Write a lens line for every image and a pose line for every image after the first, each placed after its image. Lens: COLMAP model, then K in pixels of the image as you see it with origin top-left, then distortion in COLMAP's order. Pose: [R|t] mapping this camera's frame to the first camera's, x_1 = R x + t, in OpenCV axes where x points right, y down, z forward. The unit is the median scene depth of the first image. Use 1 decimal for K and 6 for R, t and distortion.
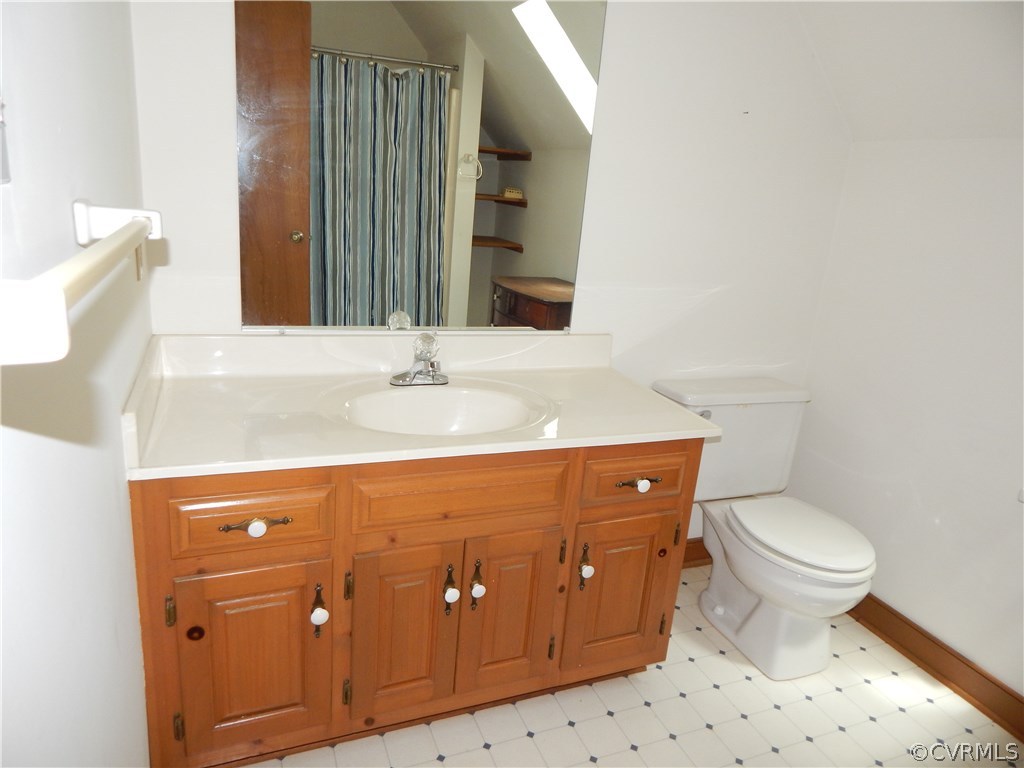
lens RADIAL K [[668.7, 0, 515.0], [0, 668.7, 381.1], [0, 0, 1]] dist [0.000991, -0.008855]
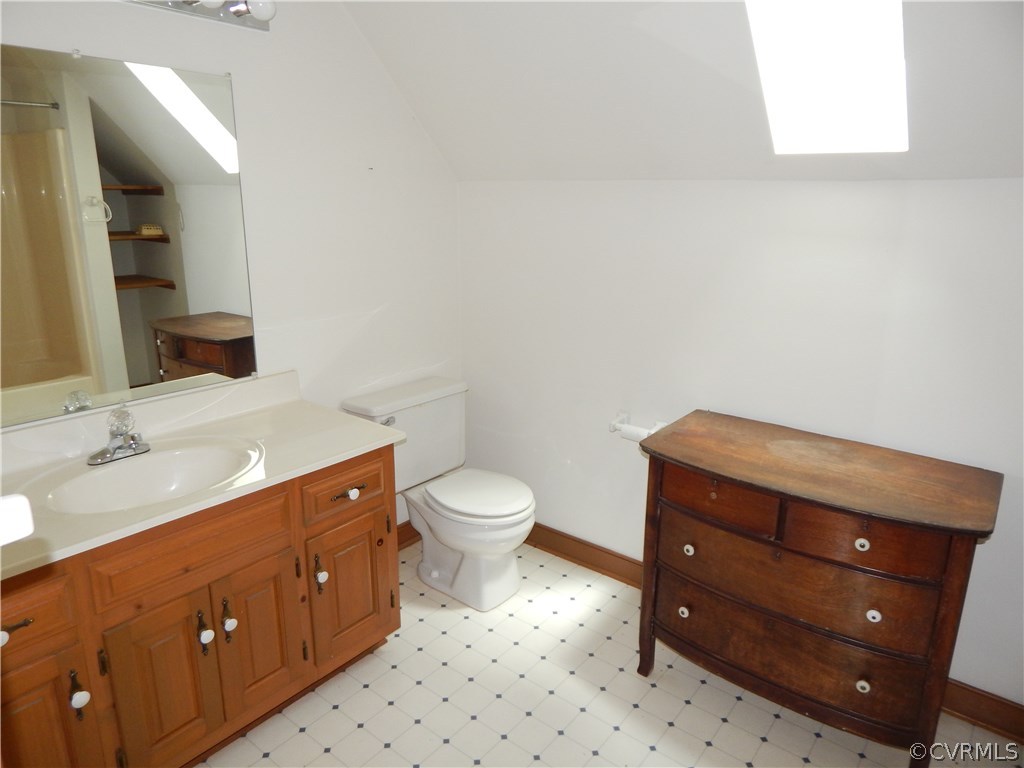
lens RADIAL K [[668.7, 0, 518.9], [0, 668.7, 381.1], [0, 0, 1]] dist [0.000991, -0.008855]
pose [[0.870062, -0.200579, 0.450288, -0.047399], [0.196498, 0.978883, 0.056360, -0.048261], [-0.452084, 0.039445, 0.891103, -0.205577]]
